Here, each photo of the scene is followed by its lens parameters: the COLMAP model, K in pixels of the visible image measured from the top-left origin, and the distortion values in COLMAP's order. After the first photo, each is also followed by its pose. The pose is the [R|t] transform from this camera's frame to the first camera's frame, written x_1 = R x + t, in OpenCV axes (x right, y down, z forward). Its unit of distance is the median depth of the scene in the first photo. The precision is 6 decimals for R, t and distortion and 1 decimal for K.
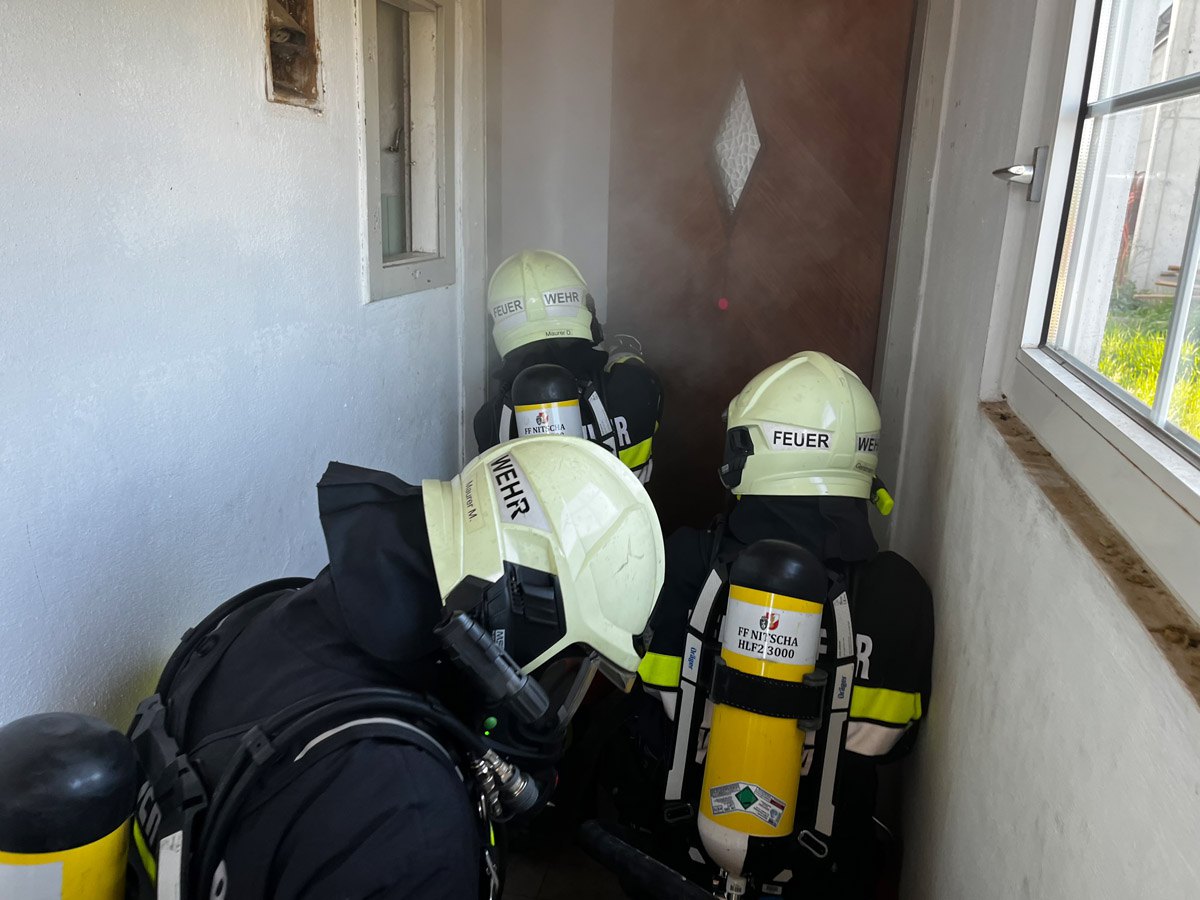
lens RADIAL K [[908.8, 0, 599.7], [0, 908.8, 446.8], [0, 0, 1]] dist [0.025538, -0.044192]
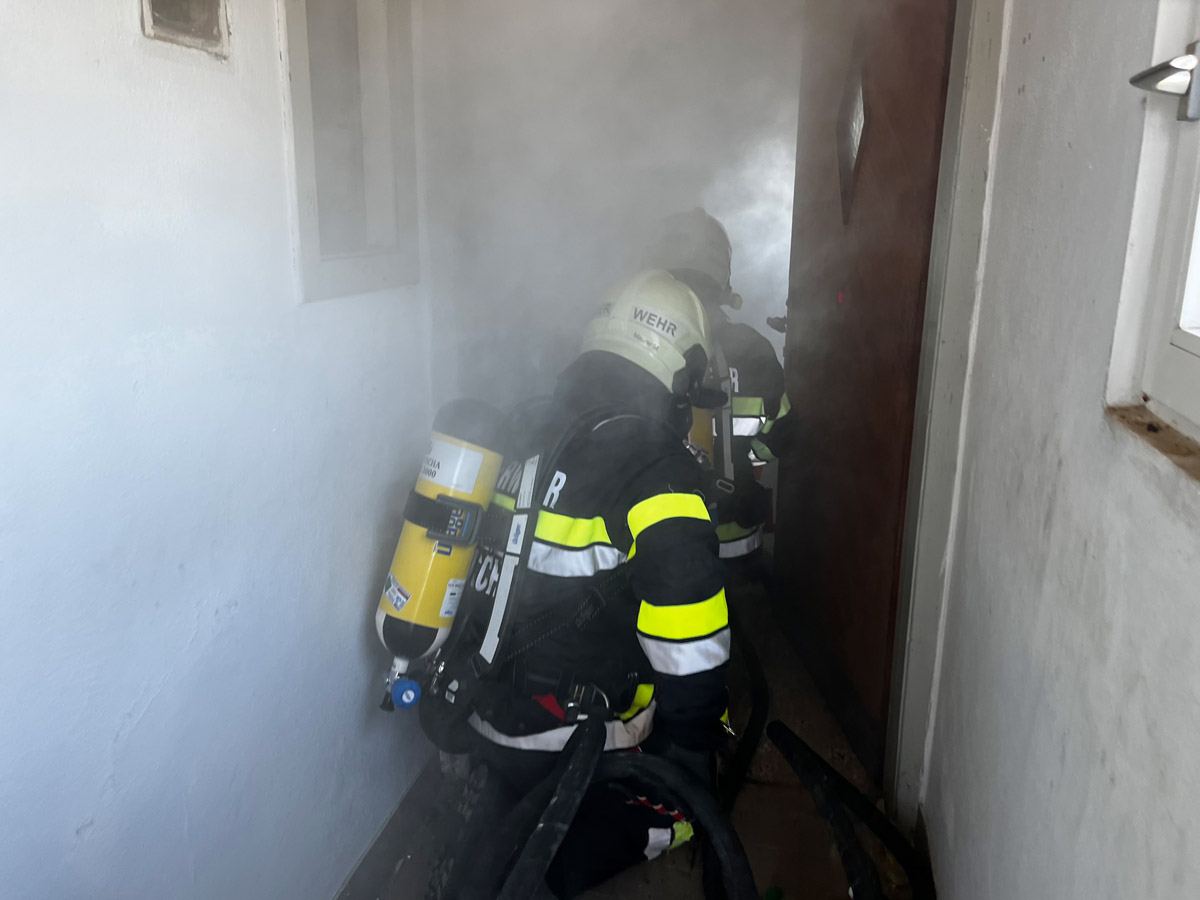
lens RADIAL K [[908.8, 0, 599.6], [0, 908.8, 453.3], [0, 0, 1]] dist [0.025538, -0.044192]
pose [[0.999744, -0.021264, -0.007721, 0.016660], [0.021169, 0.999702, -0.012166, -0.010394], [0.007978, 0.011999, 0.999896, 0.228147]]
